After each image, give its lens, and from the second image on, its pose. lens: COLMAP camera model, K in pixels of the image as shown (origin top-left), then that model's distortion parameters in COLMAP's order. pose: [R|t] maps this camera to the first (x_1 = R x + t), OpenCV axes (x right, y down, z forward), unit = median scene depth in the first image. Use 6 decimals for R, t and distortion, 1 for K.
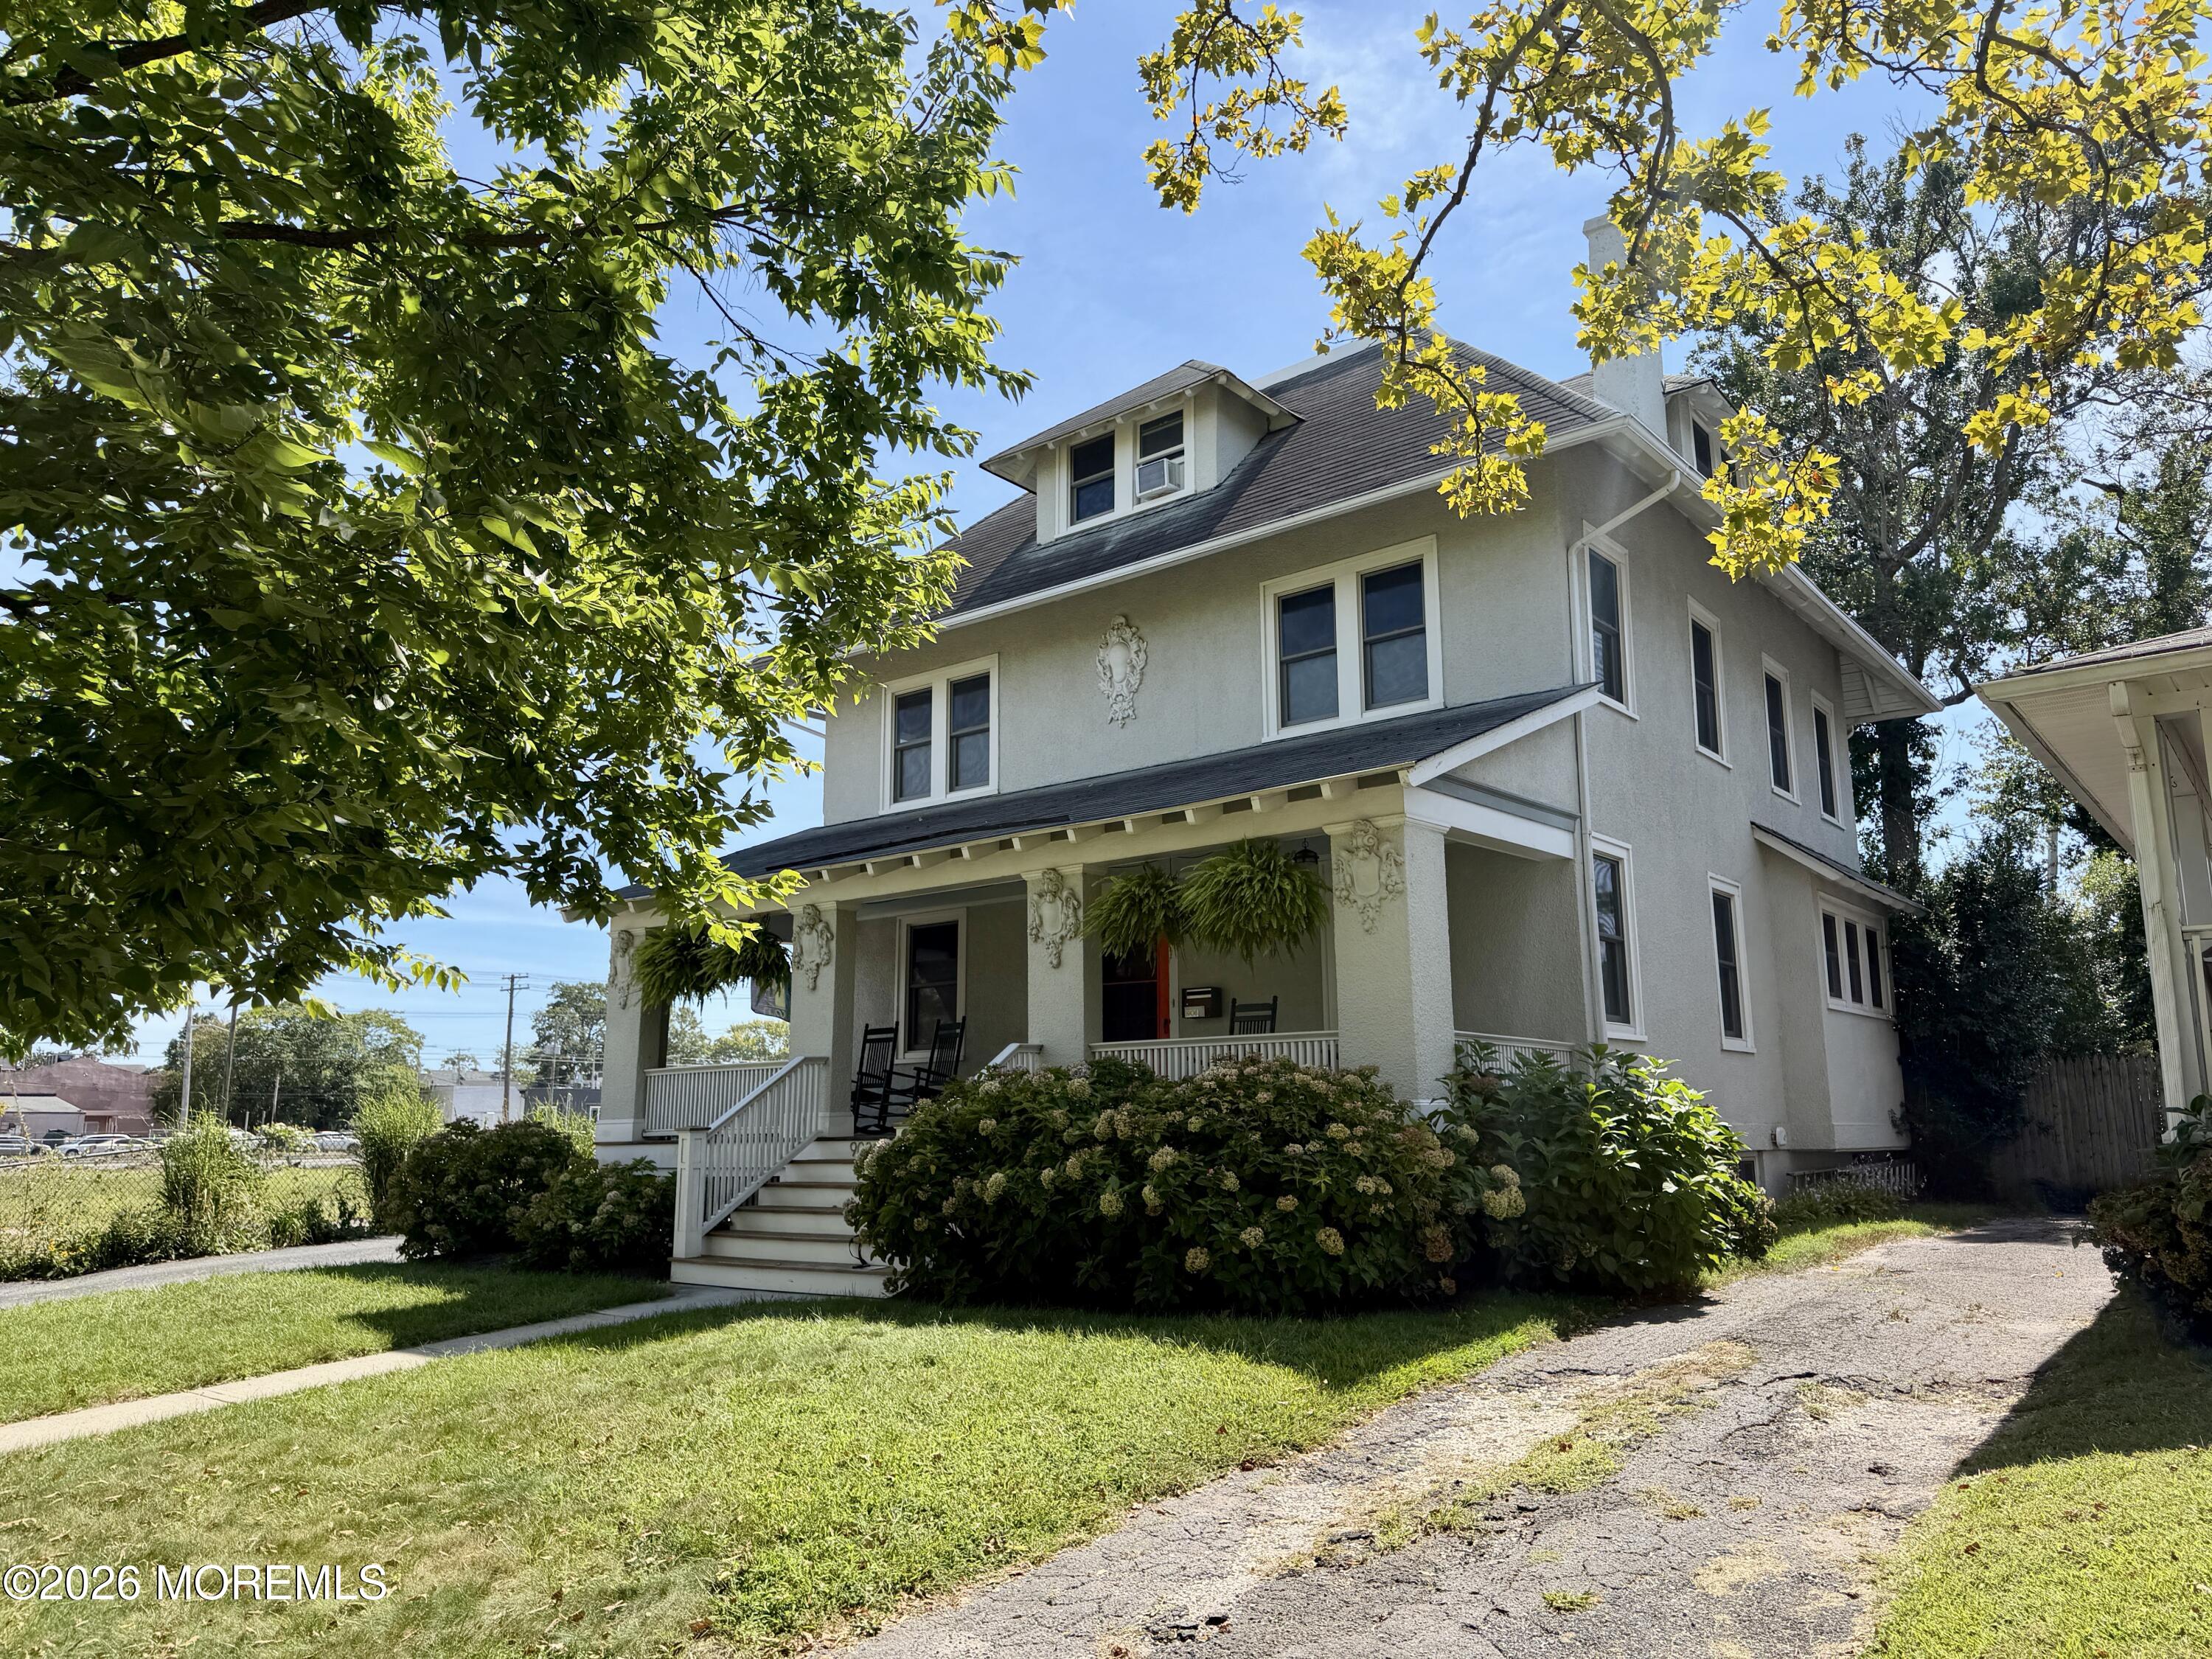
lens RADIAL K [[1544.6, 0, 1101.6], [0, 1544.6, 827.7], [0, 0, 1]] dist [0.002312, 0.000249]
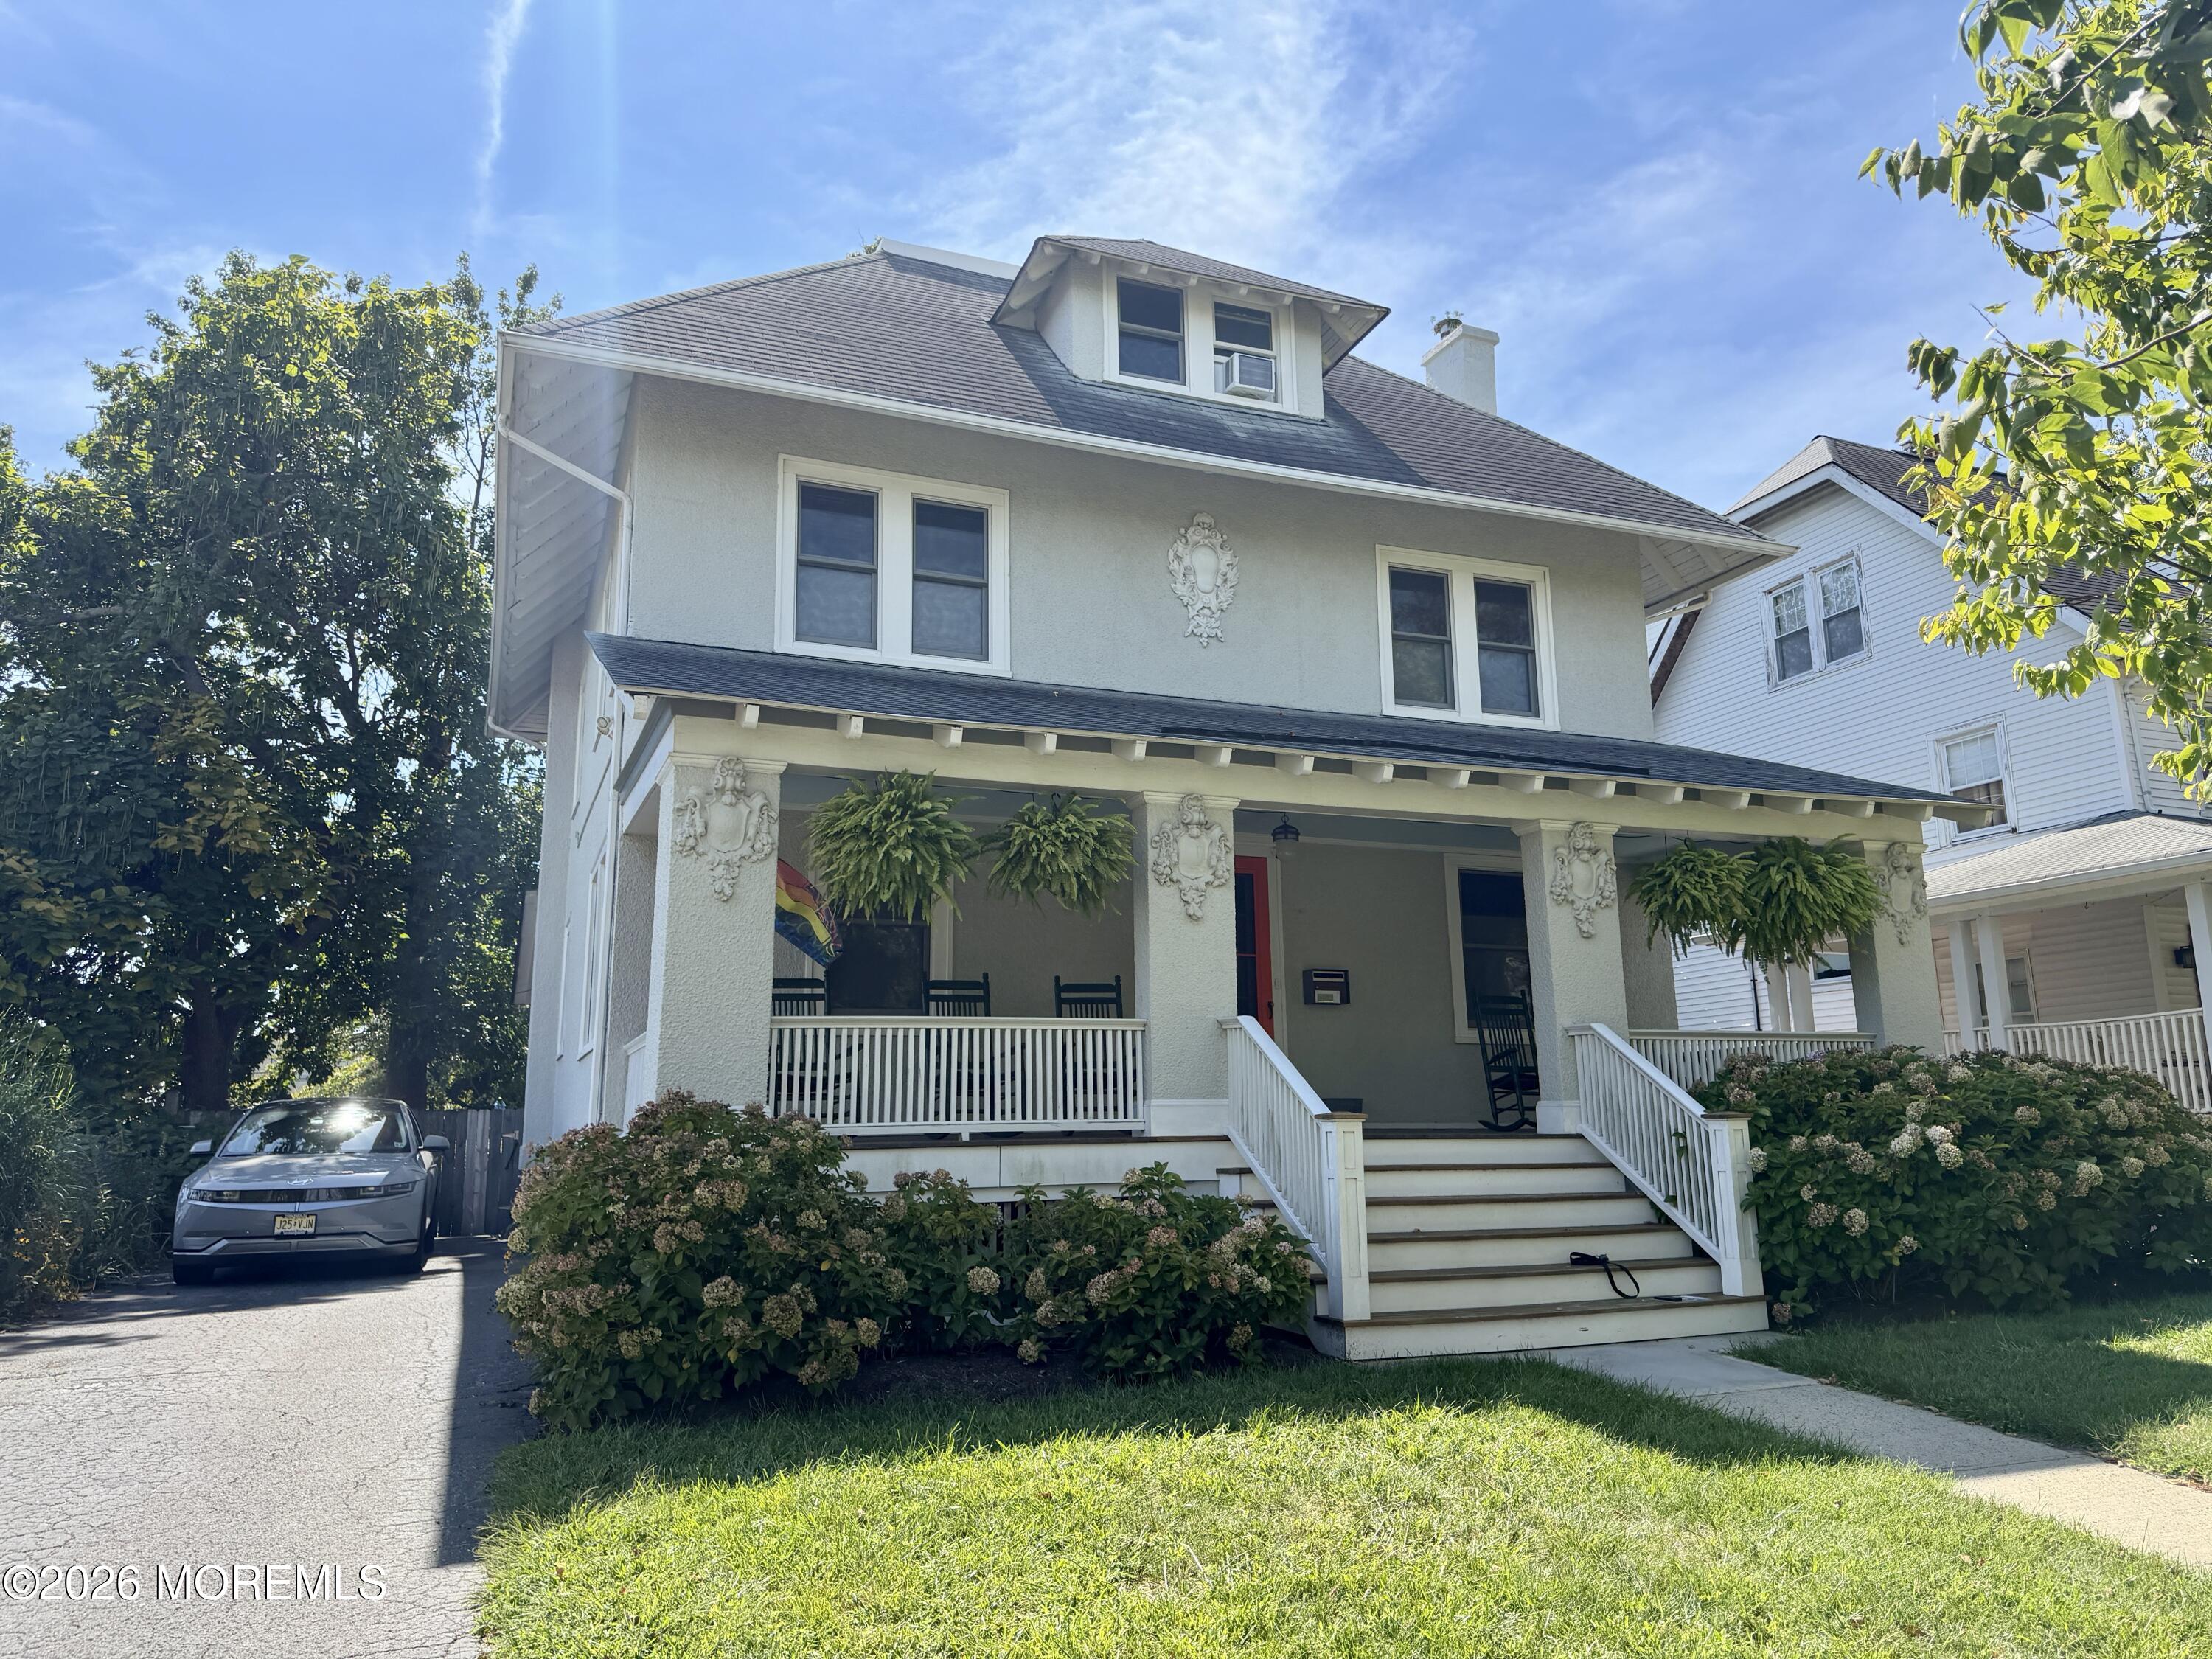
lens RADIAL K [[1544.6, 0, 1101.6], [0, 1544.6, 827.7], [0, 0, 1]] dist [0.002312, 0.000249]
pose [[0.487453, 0.159089, 0.858534, -0.767249], [-0.166757, 0.982125, -0.087311, 0.122529], [-0.857078, -0.100606, 0.505269, 0.653813]]
